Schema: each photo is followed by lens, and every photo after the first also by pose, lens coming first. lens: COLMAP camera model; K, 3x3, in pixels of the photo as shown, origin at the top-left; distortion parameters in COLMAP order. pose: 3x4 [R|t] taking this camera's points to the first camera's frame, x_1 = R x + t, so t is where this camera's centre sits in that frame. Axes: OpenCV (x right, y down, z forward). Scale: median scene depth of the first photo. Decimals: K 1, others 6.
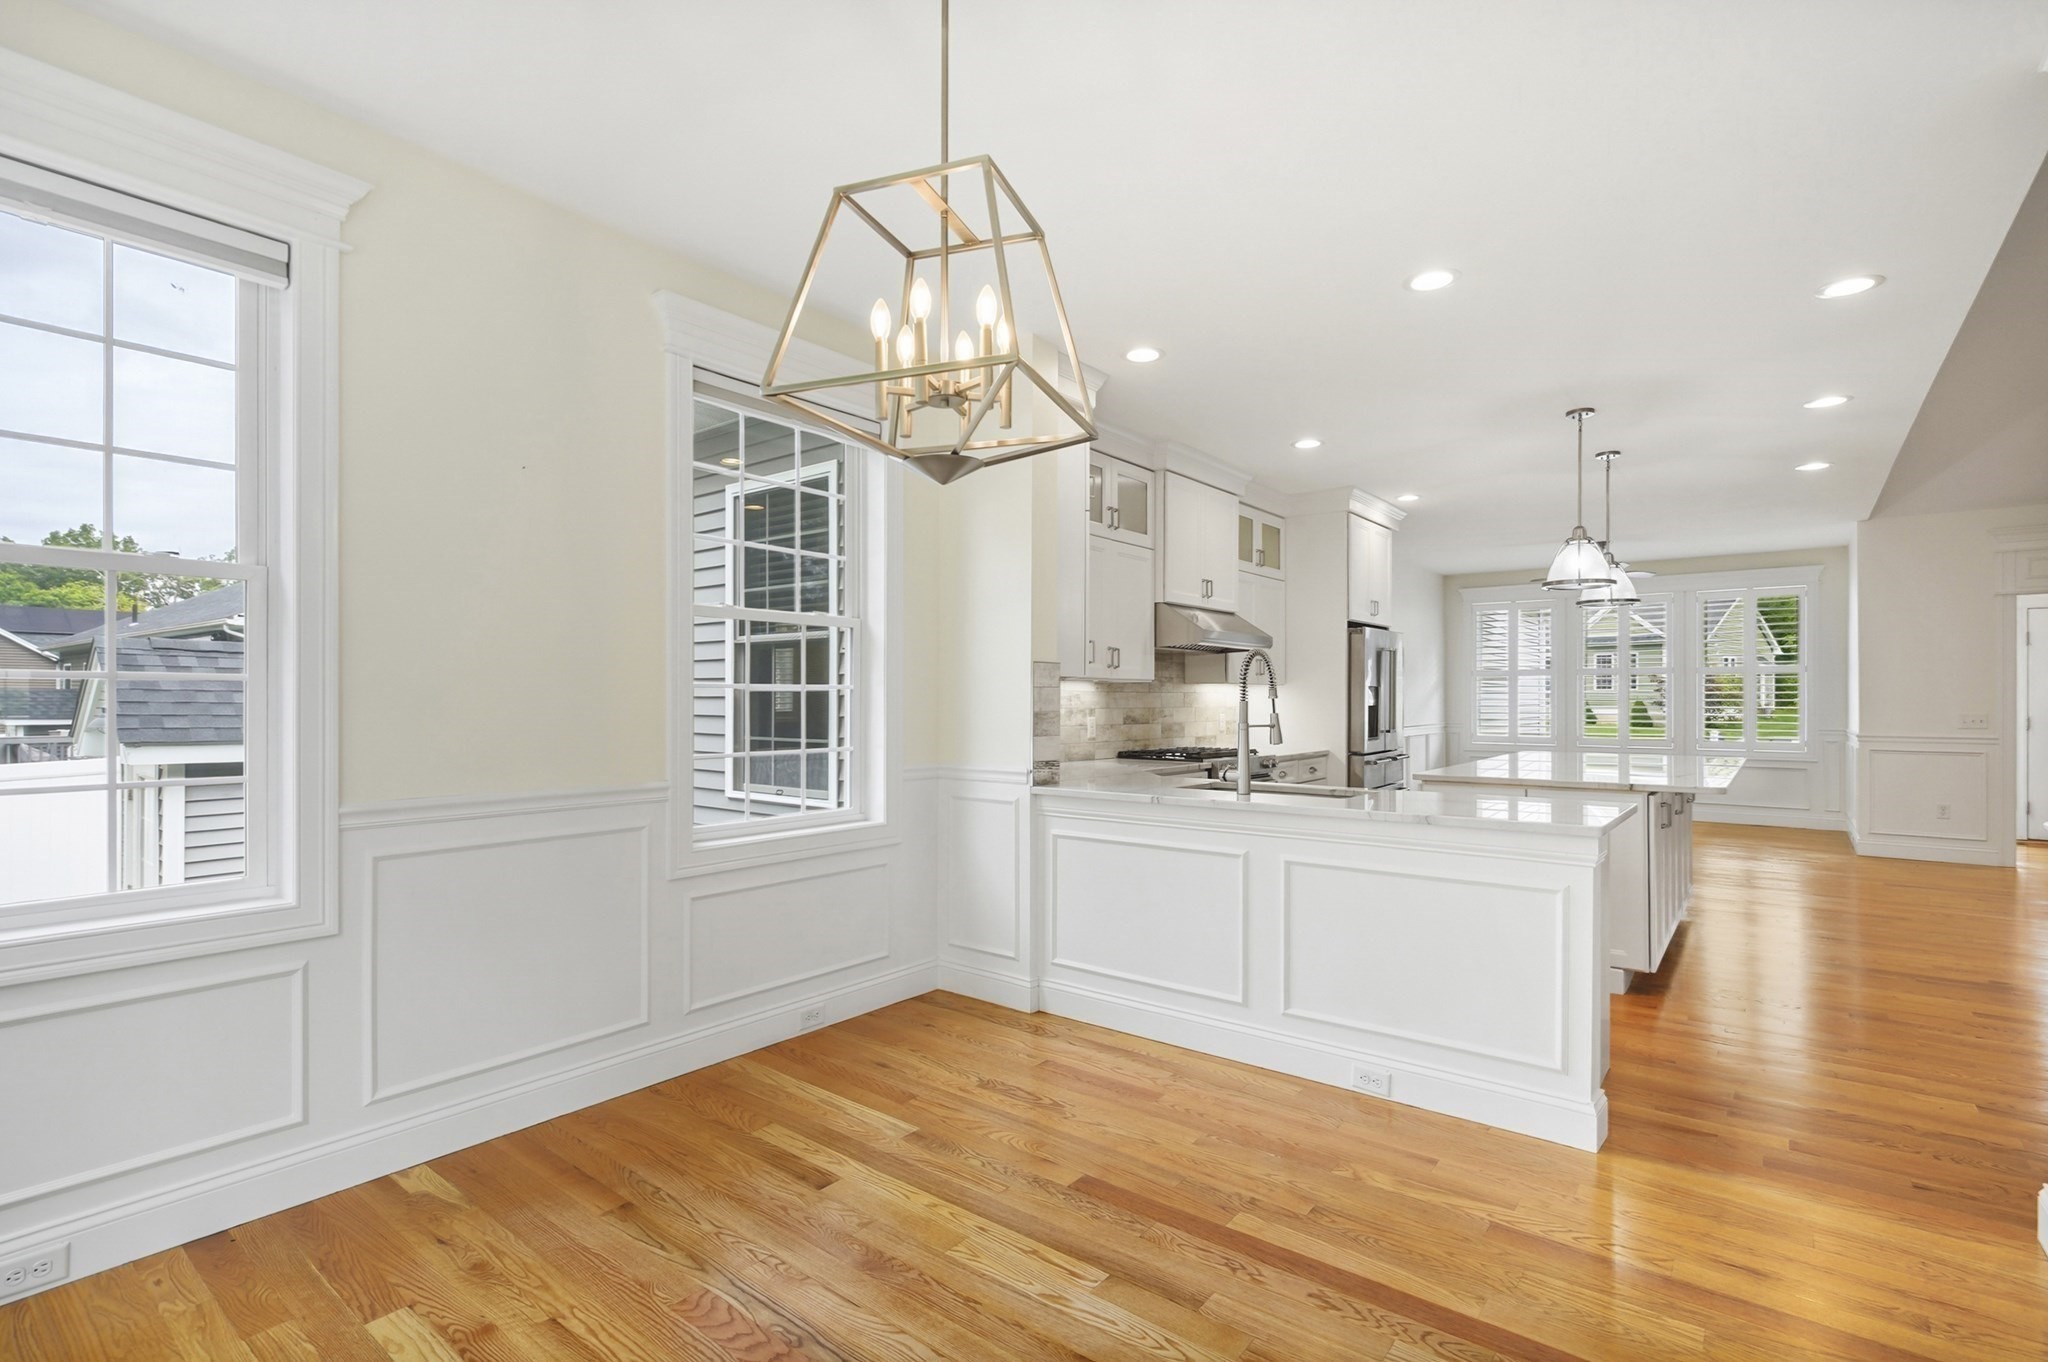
lens RADIAL K [[951.6, 0, 1016.3], [0, 951.6, 691.9], [0, 0, 1]] dist [0.001422, 0.000050]
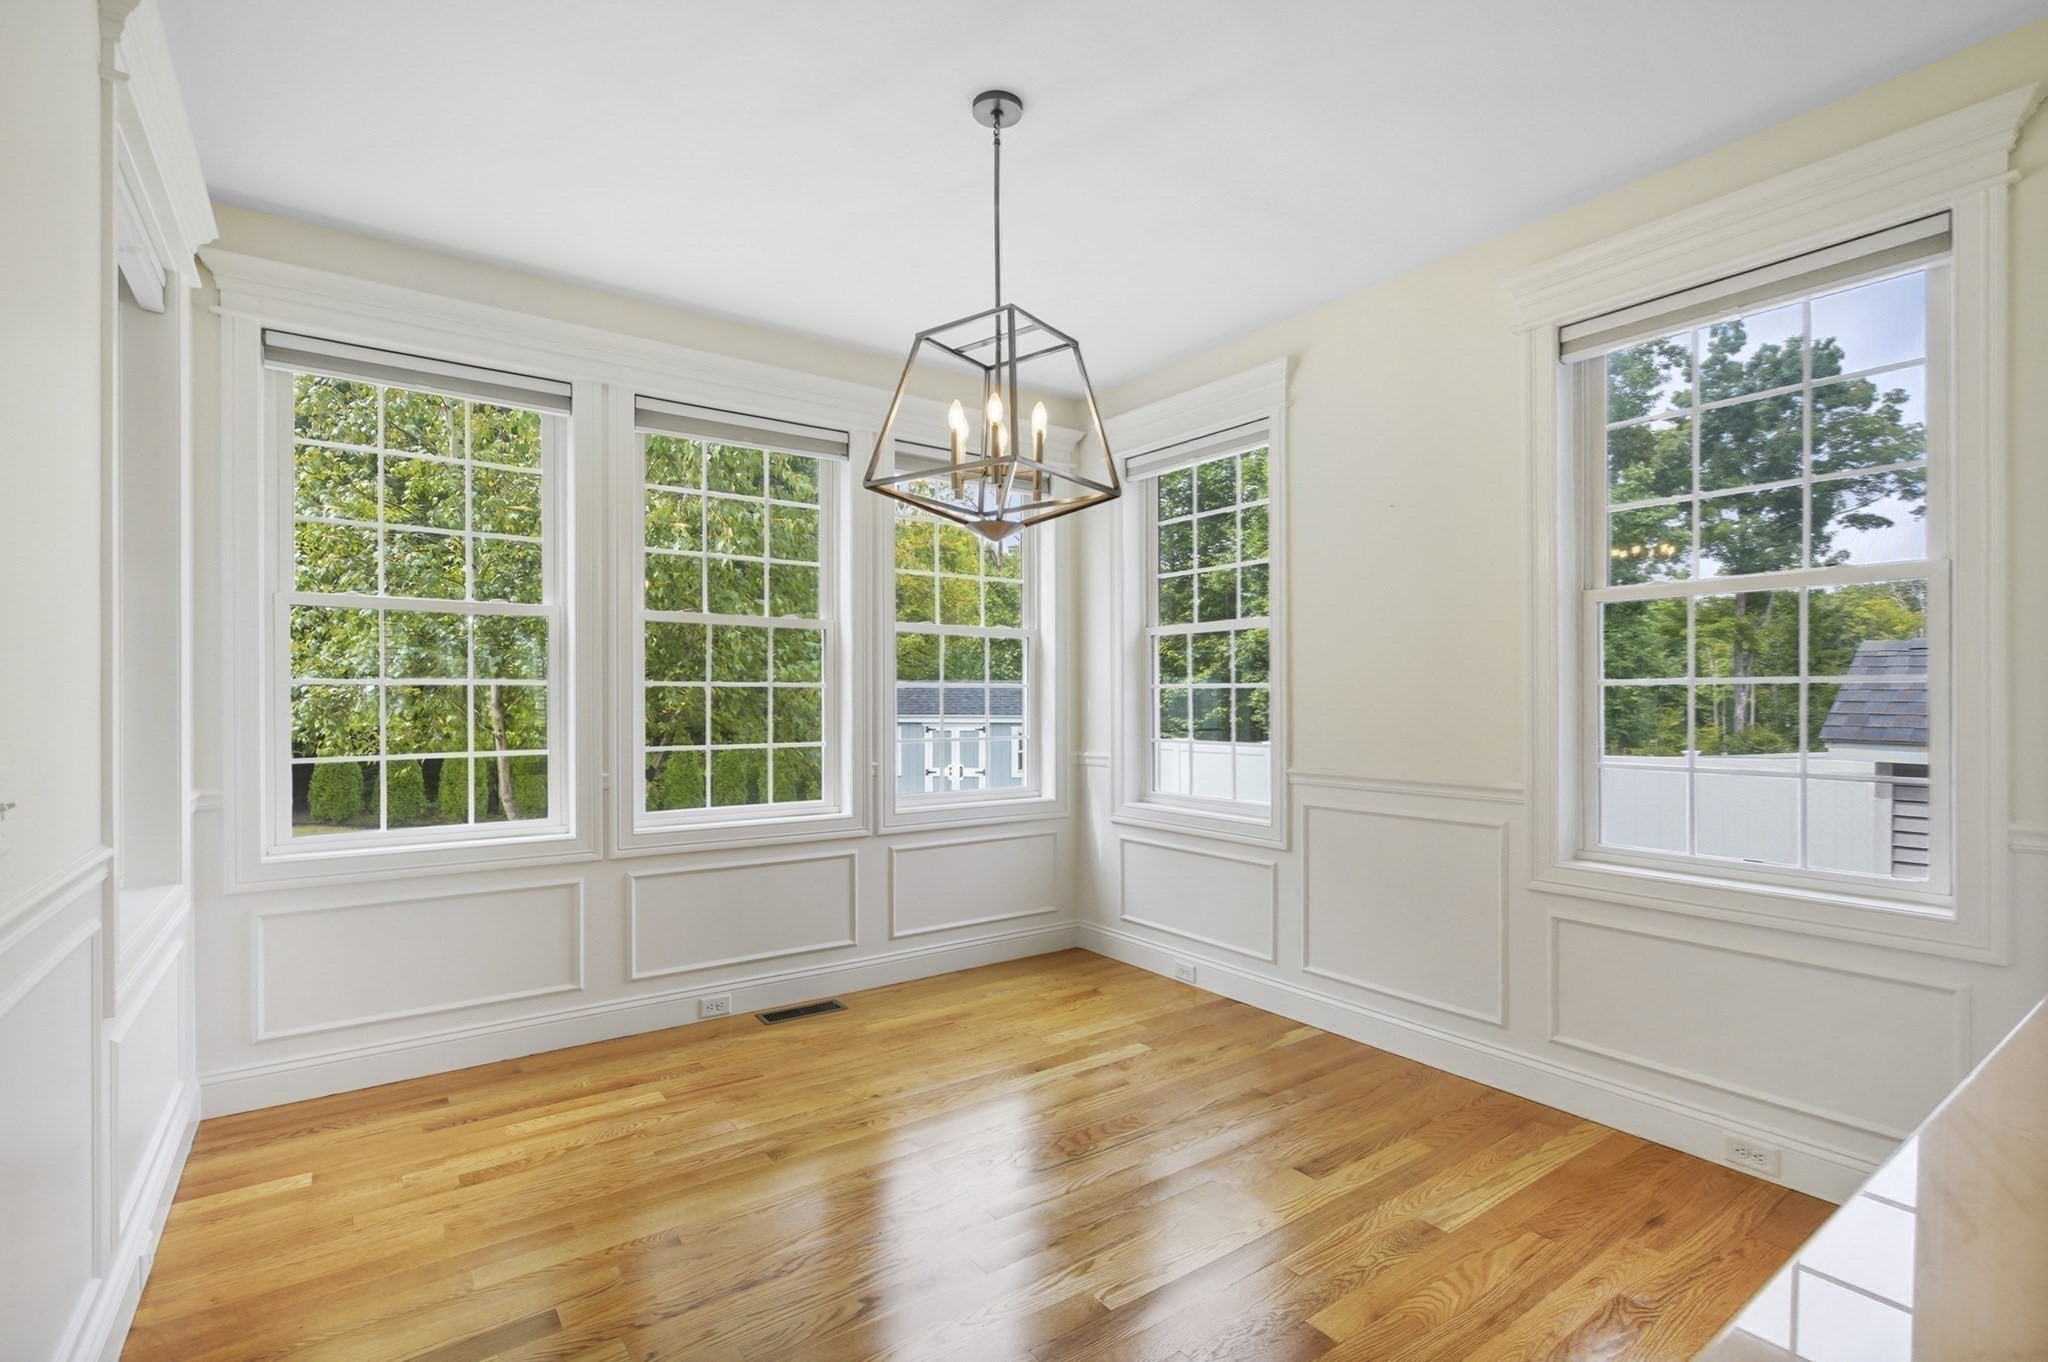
lens RADIAL K [[951.6, 0, 1029.8], [0, 951.6, 696.5], [0, 0, 1]] dist [0.001422, 0.000050]
pose [[-0.259017, -0.000980, -0.965872, 0.557889], [0.008277, 0.999961, -0.003235, 0.004352], [0.965837, -0.008832, -0.258999, 0.634078]]
